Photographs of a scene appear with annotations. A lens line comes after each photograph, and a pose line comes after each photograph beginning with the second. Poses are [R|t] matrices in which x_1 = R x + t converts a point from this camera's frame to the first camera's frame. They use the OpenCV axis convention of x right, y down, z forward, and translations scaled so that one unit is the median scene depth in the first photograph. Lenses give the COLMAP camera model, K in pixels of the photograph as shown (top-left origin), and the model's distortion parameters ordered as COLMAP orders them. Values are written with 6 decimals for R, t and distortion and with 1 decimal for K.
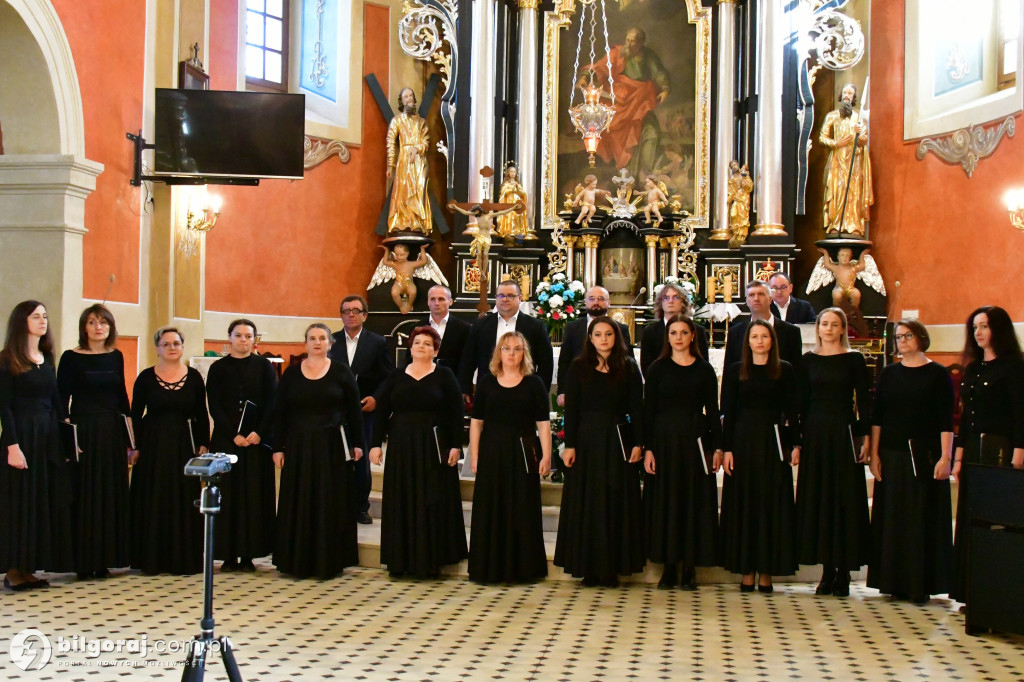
lens RADIAL K [[1484.9, 0, 514.5], [0, 1484.9, 337.3], [0, 0, 1]] dist [0.013633, 0.000000]
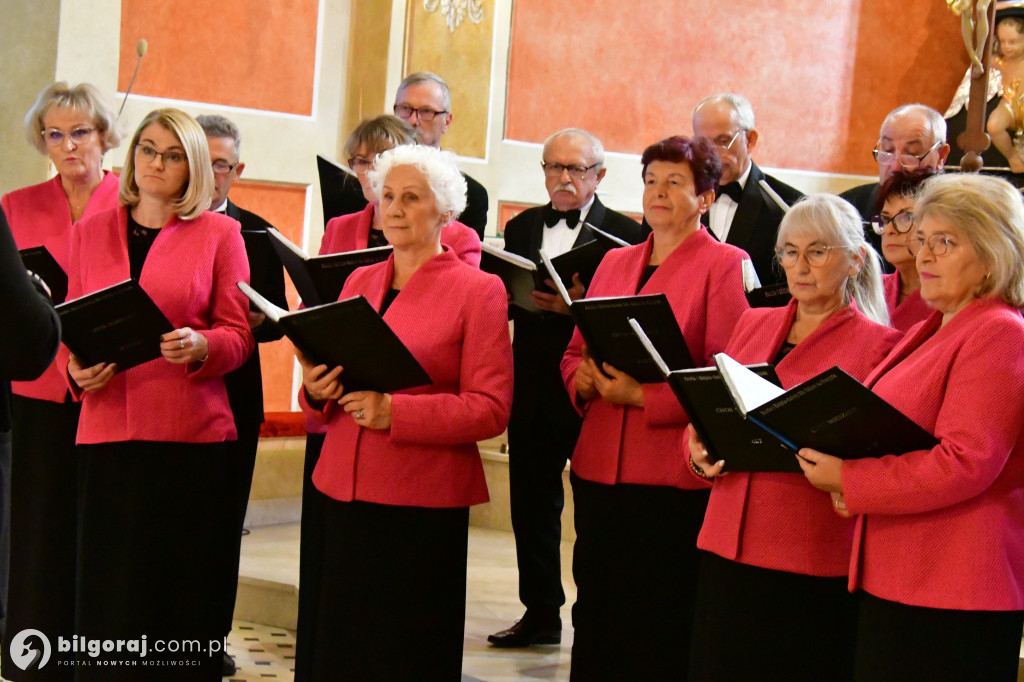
lens RADIAL K [[2509.4, 0, 503.8], [0, 2509.4, 331.3], [0, 0, 1]] dist [0.060882, 0.000000]
pose [[0.892759, 0.066313, -0.445627, 0.135515], [-0.050822, 0.997618, 0.046639, 0.004654], [0.447659, -0.018990, 0.894003, 0.247004]]
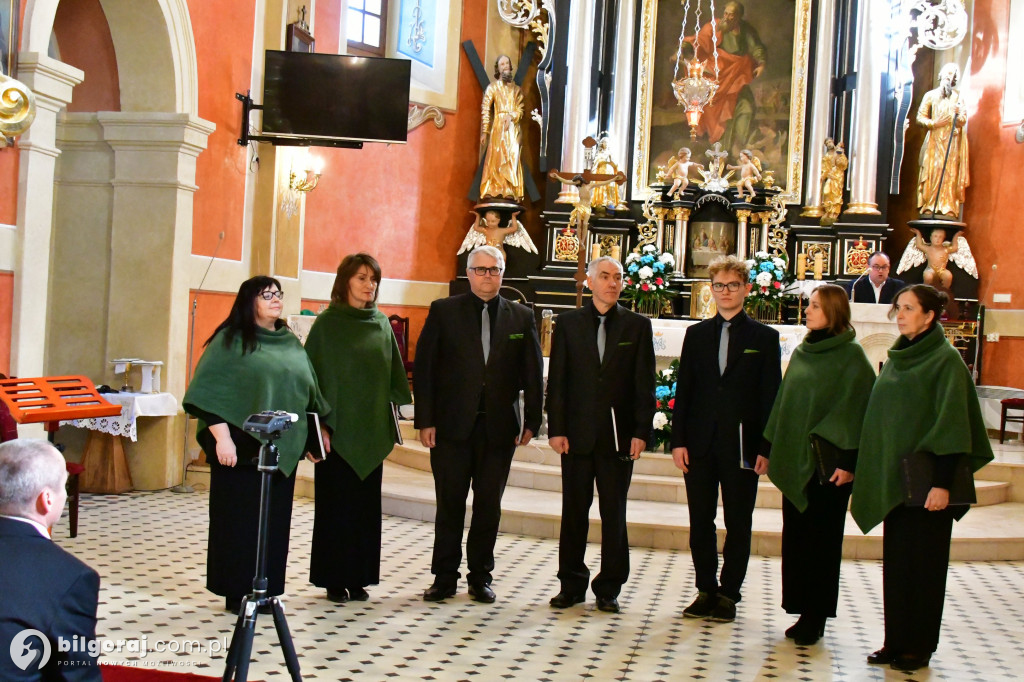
lens RADIAL K [[1484.9, 0, 498.9], [0, 1484.9, 347.4], [0, 0, 1]] dist [0.013633, 0.000000]
pose [[0.998147, 0.037373, -0.048018, -0.020486], [-0.035980, 0.998915, 0.029561, 0.000213], [0.049071, -0.027778, 0.998409, -0.011171]]
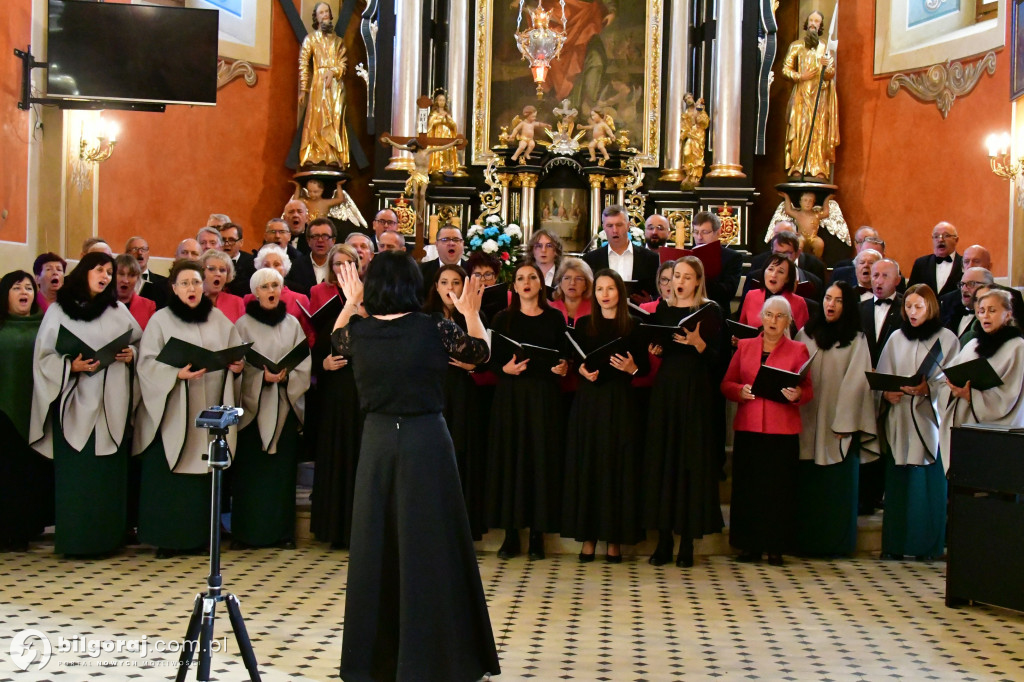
lens RADIAL K [[1714.3, 0, 522.0], [0, 1714.3, 355.0], [0, 0, 1]] dist [0.011616, 0.000000]
pose [[0.997415, 0.010090, 0.071142, -0.025073], [-0.012964, 0.999113, 0.040066, -0.000569], [-0.070674, -0.040885, 0.996661, -0.035522]]
